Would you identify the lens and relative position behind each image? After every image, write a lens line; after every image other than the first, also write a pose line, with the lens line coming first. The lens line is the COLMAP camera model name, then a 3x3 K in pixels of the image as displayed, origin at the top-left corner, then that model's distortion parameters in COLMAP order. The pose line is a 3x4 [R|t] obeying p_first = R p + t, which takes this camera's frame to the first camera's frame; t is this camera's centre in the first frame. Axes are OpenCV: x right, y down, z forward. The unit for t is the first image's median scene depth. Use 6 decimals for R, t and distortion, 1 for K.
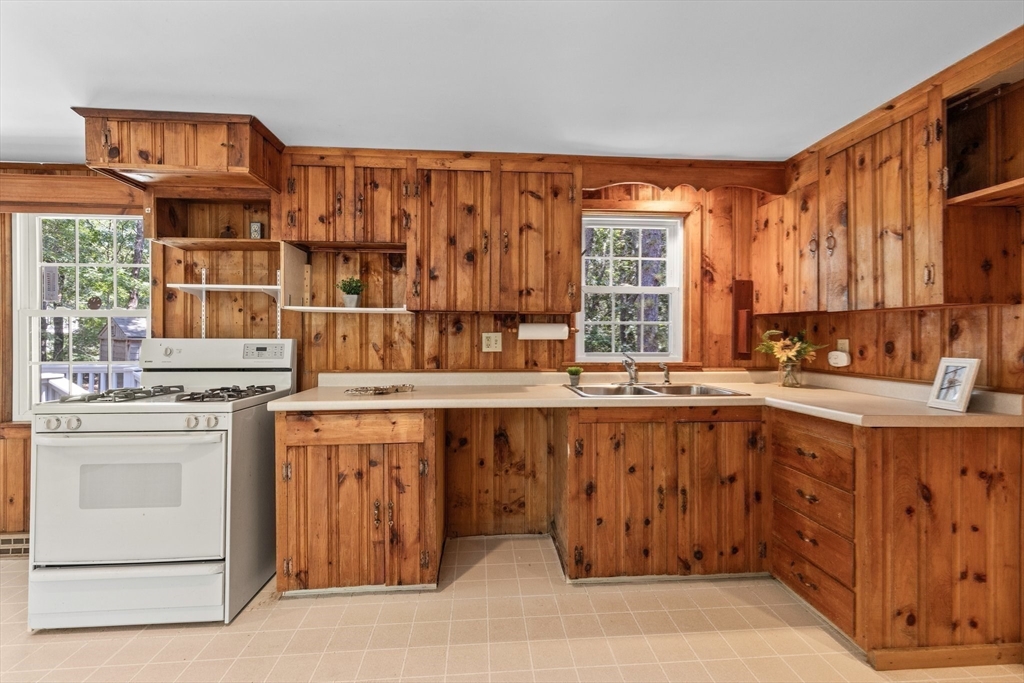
lens RADIAL K [[451.9, 0, 512.0], [0, 451.9, 341.5], [0, 0, 1]] dist [-0.000261, -0.000165]
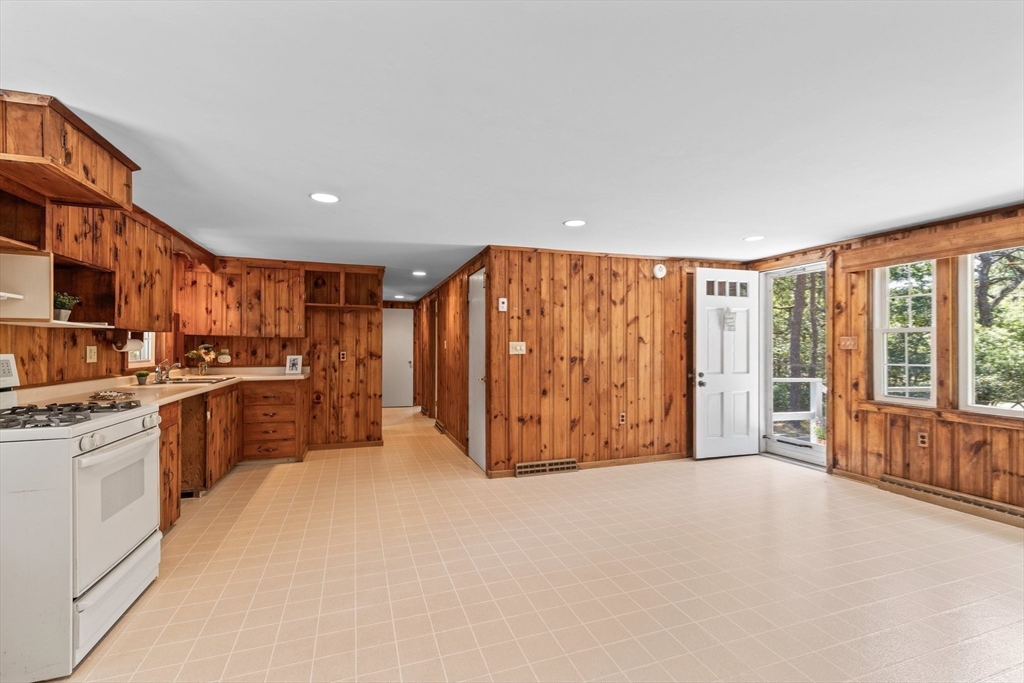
lens RADIAL K [[451.9, 0, 512.0], [0, 451.9, 341.5], [0, 0, 1]] dist [-0.000261, -0.000165]
pose [[-0.239191, 0.008276, 0.970937, -1.745627], [0.005112, 0.999961, -0.007264, -0.020465], [-0.970959, 0.003226, -0.239224, 0.282401]]
